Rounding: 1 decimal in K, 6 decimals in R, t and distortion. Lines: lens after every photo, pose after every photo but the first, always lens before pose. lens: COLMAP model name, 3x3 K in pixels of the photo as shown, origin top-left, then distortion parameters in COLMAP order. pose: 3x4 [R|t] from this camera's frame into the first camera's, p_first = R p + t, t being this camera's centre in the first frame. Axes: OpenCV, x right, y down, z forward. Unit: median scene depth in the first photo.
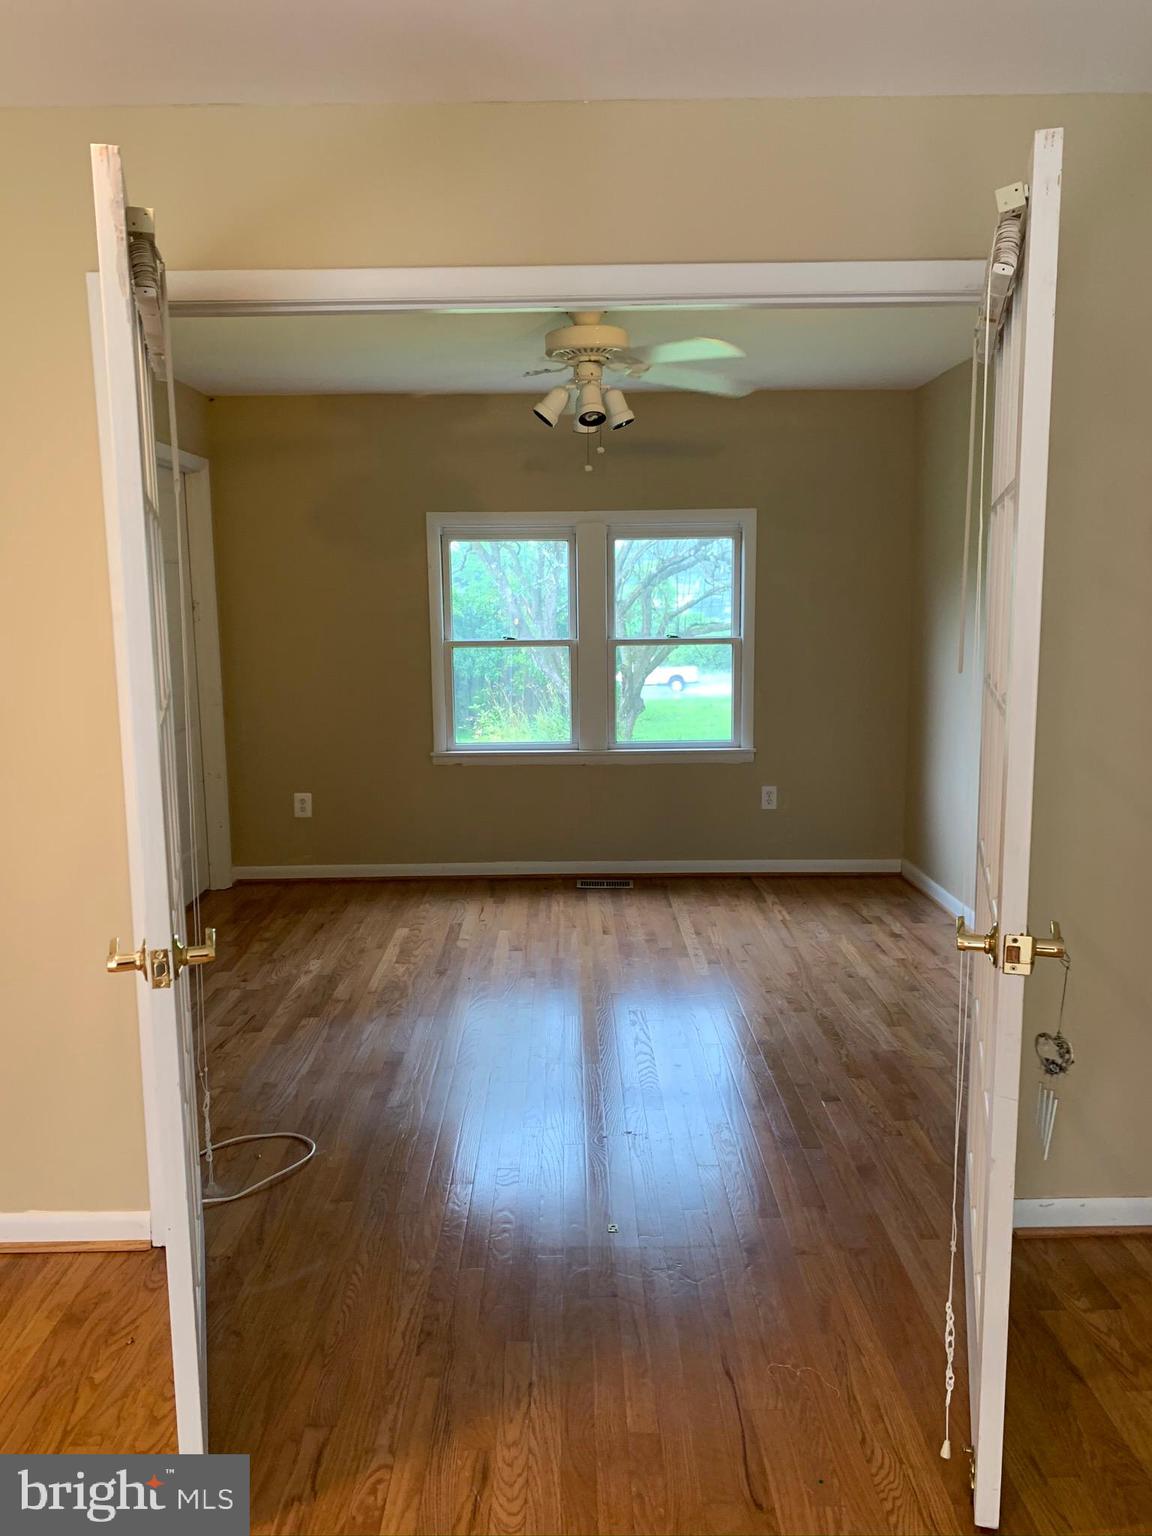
lens RADIAL K [[1179.0, 0, 573.7], [0, 1179.0, 760.5], [0, 0, 1]] dist [0.055784, -0.091033]
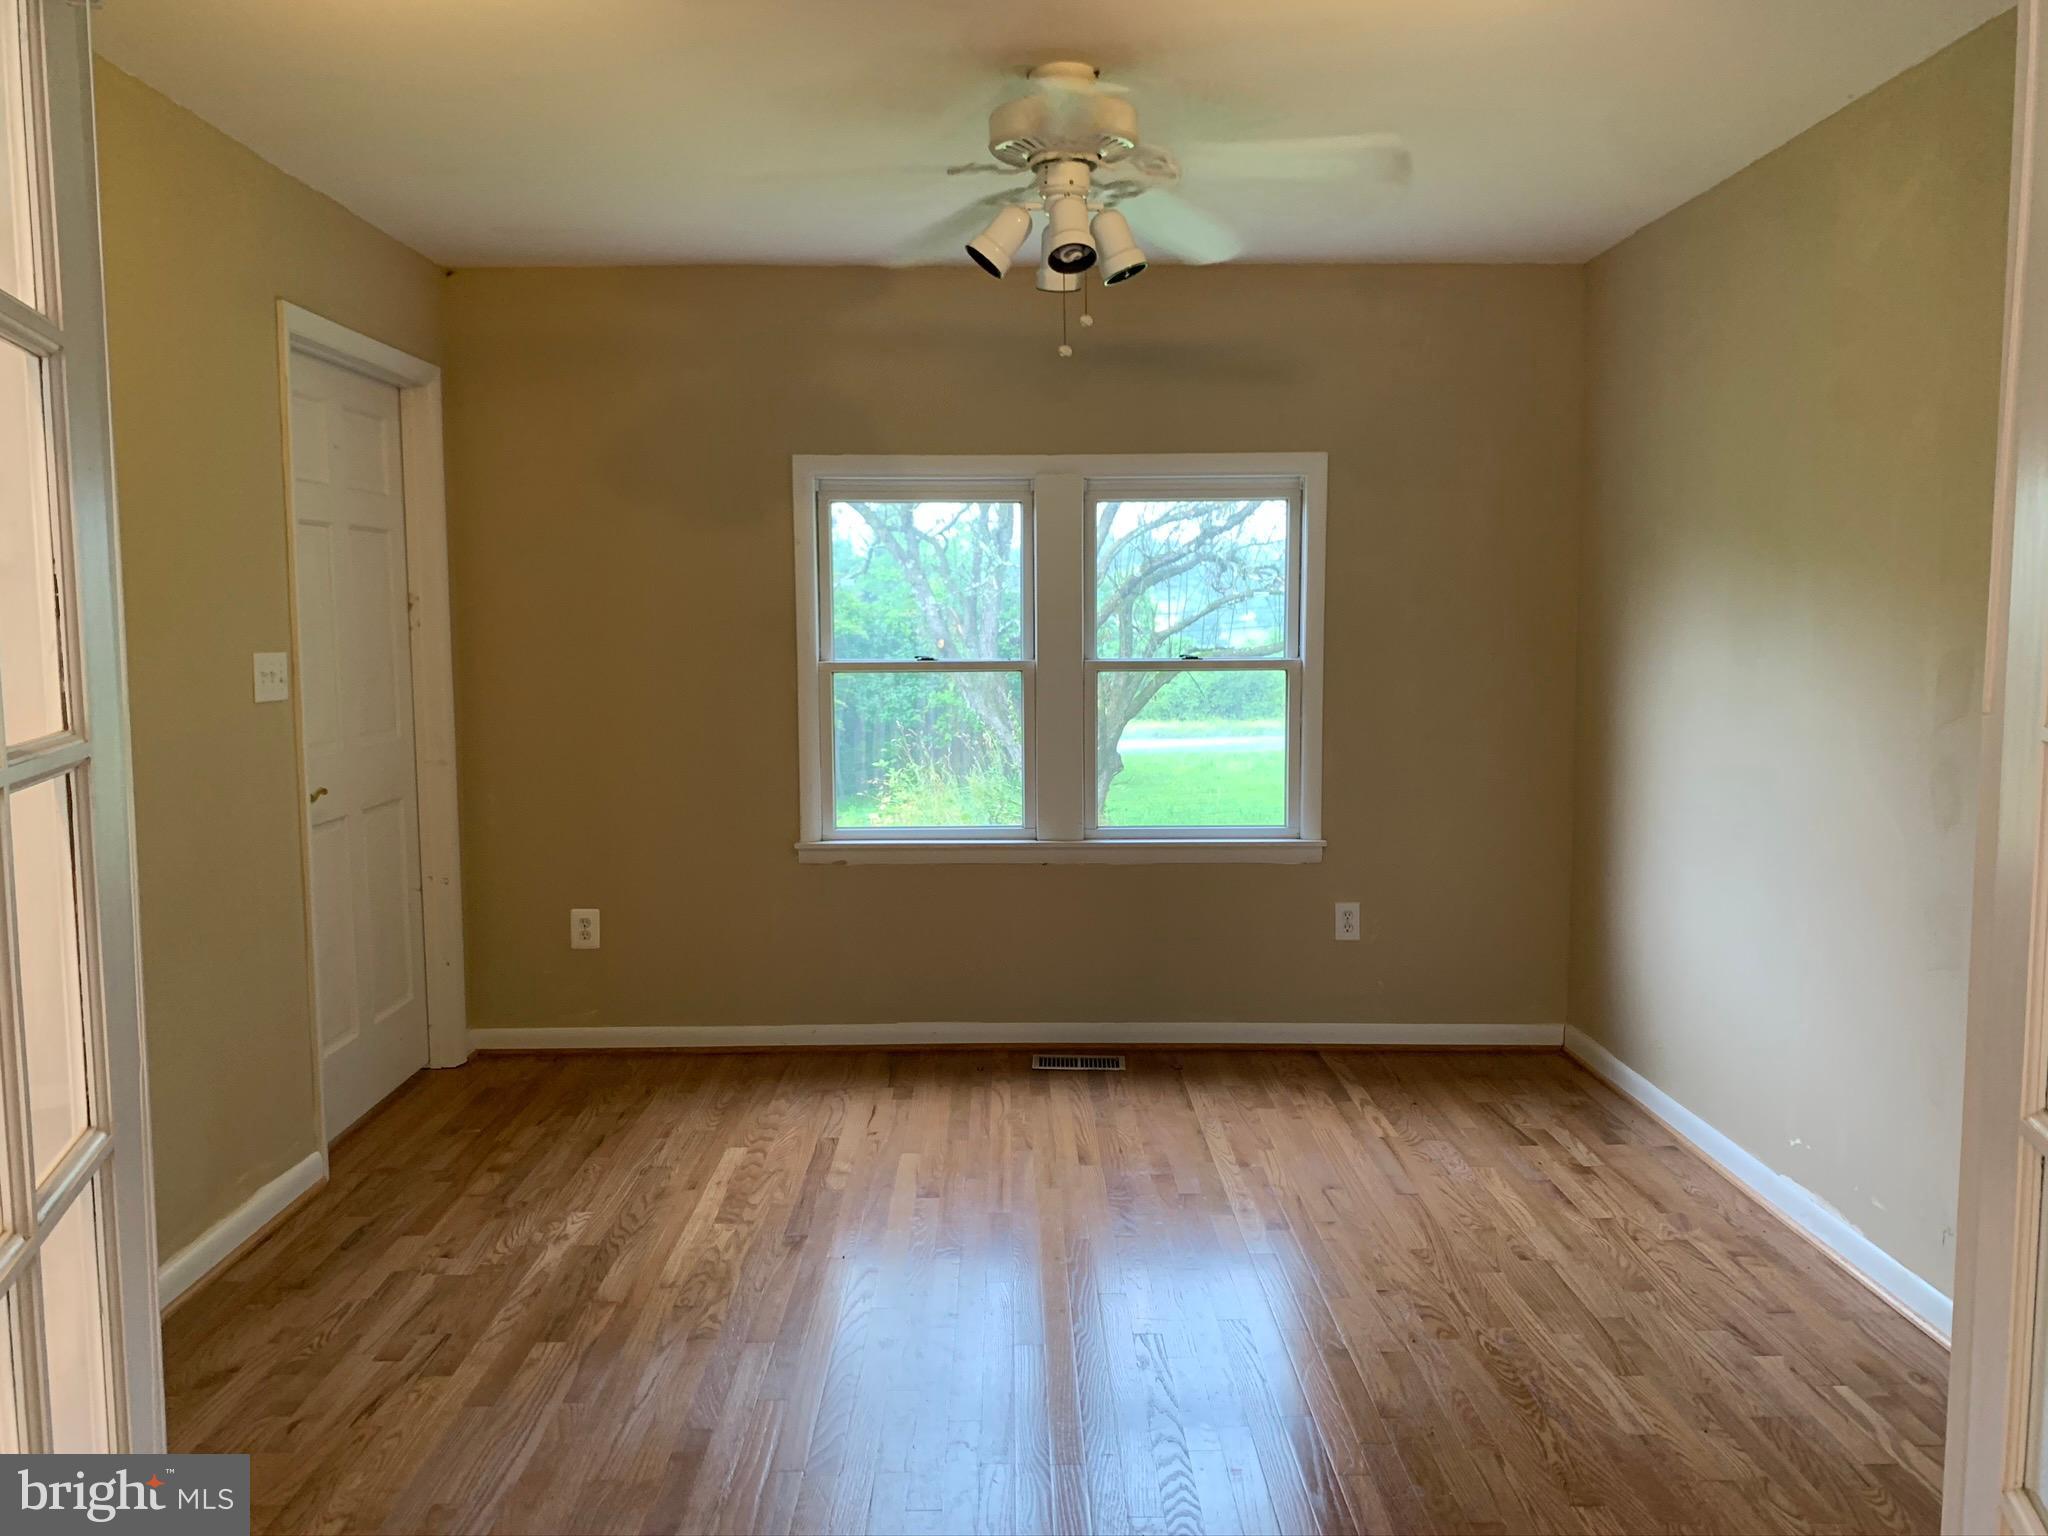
lens RADIAL K [[1572.0, 0, 1022.9], [0, 1572.0, 763.6], [0, 0, 1]] dist [0.055784, -0.091033]
pose [[0.999975, 0.006459, 0.002899, -0.006097], [-0.006321, 0.998963, -0.045094, -0.013842], [-0.003187, 0.045075, 0.998979, 0.204895]]
